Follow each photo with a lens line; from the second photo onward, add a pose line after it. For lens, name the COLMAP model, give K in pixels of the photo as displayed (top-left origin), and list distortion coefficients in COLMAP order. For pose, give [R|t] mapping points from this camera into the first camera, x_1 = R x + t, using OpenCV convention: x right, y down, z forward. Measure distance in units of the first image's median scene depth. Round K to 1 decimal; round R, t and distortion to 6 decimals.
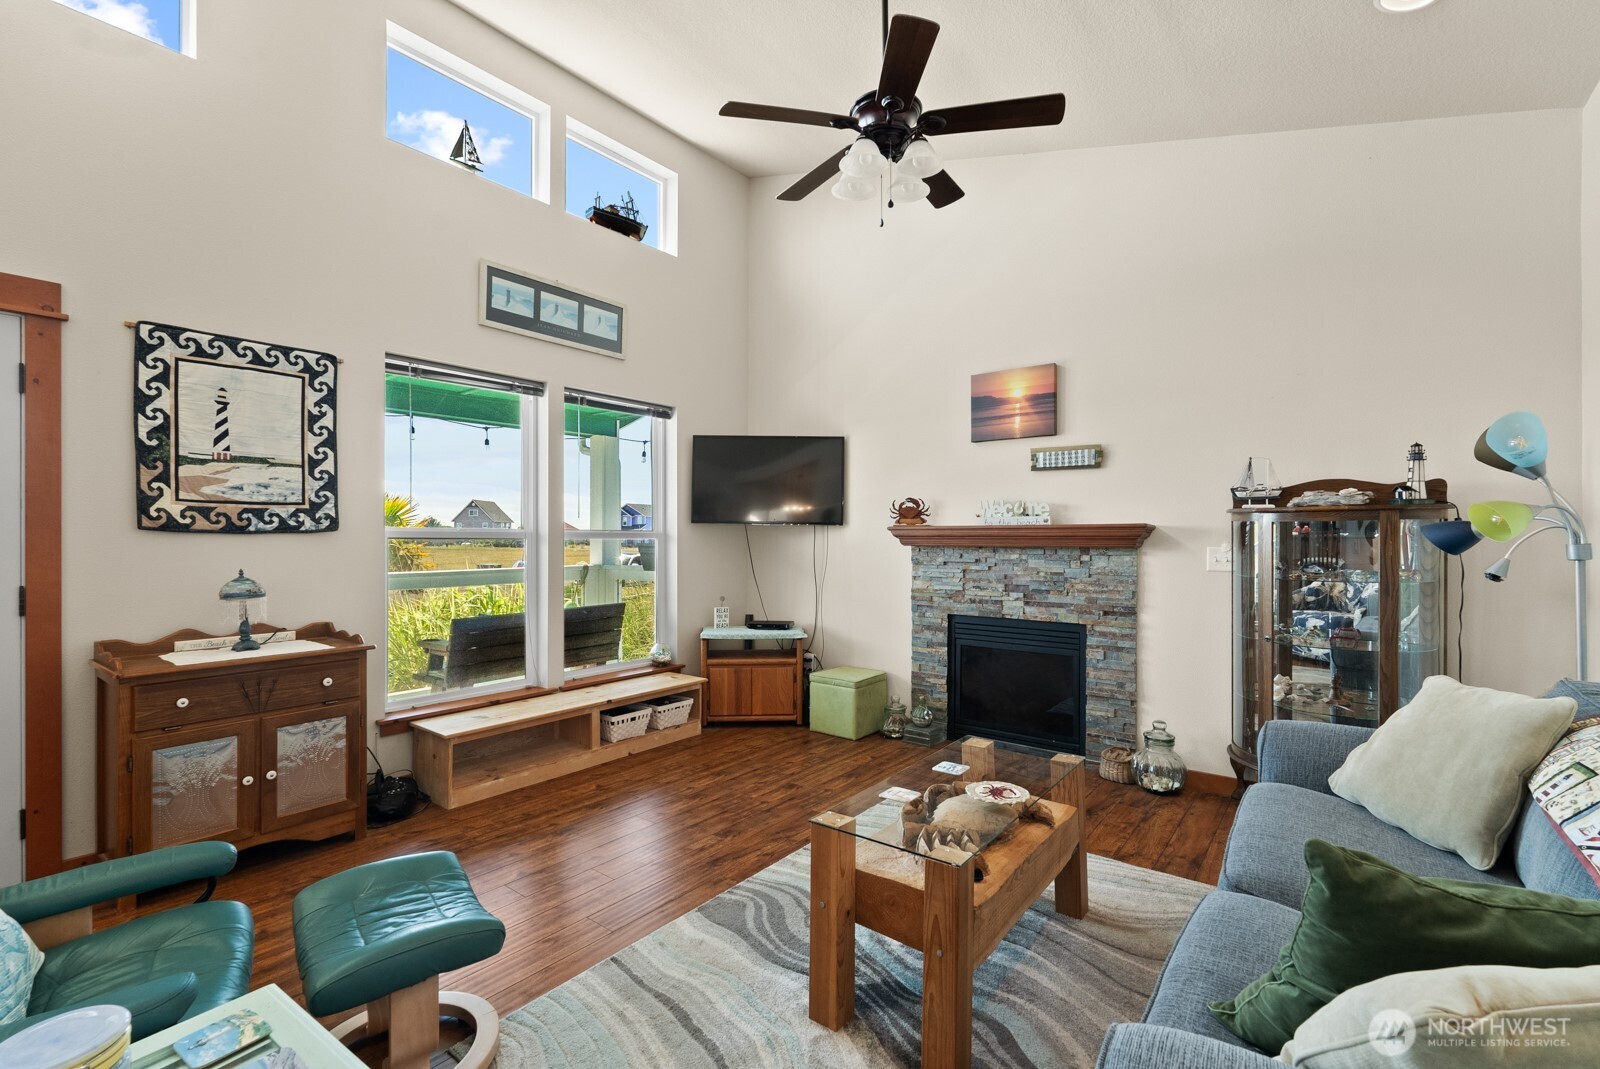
lens RADIAL K [[708.8, 0, 798.4], [0, 708.8, 538.1], [0, 0, 1]] dist [-0.004844, -0.000009]
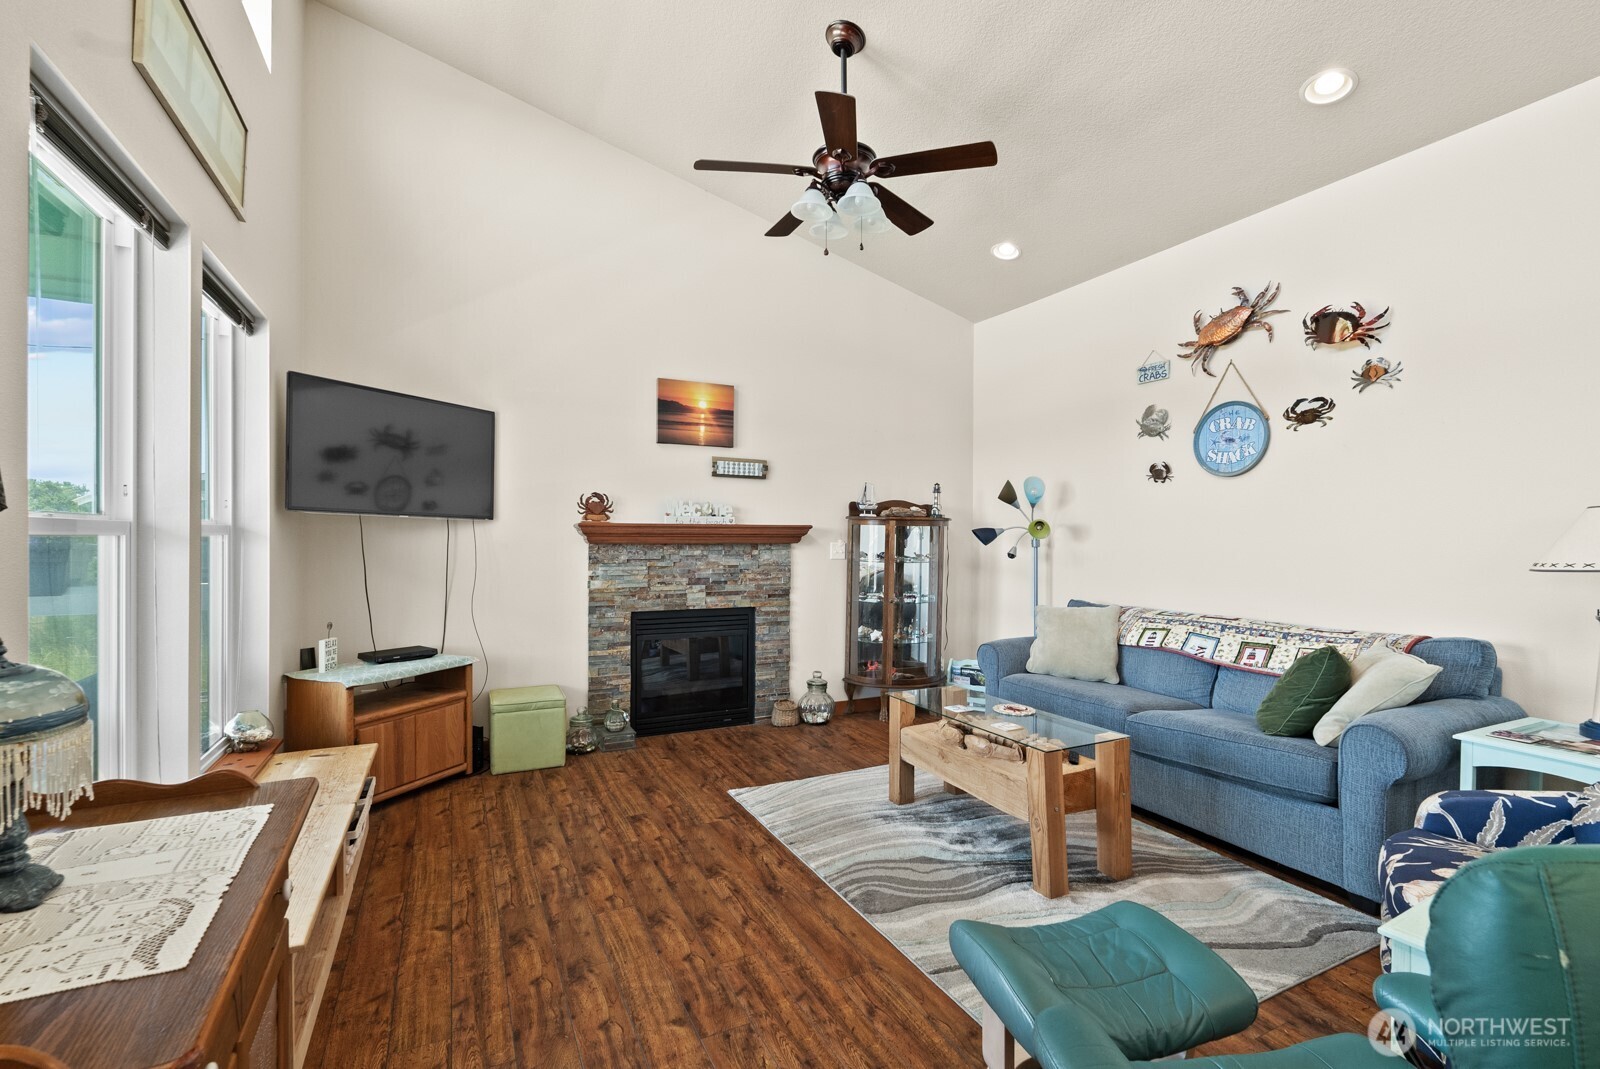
lens RADIAL K [[708.8, 0, 789.8], [0, 708.8, 541.3], [0, 0, 1]] dist [-0.004844, -0.000009]
pose [[0.433283, -0.005342, 0.901242, -0.635398], [-0.002473, 0.999972, 0.007116, 0.000547], [-0.901255, -0.005312, 0.433257, 0.400453]]
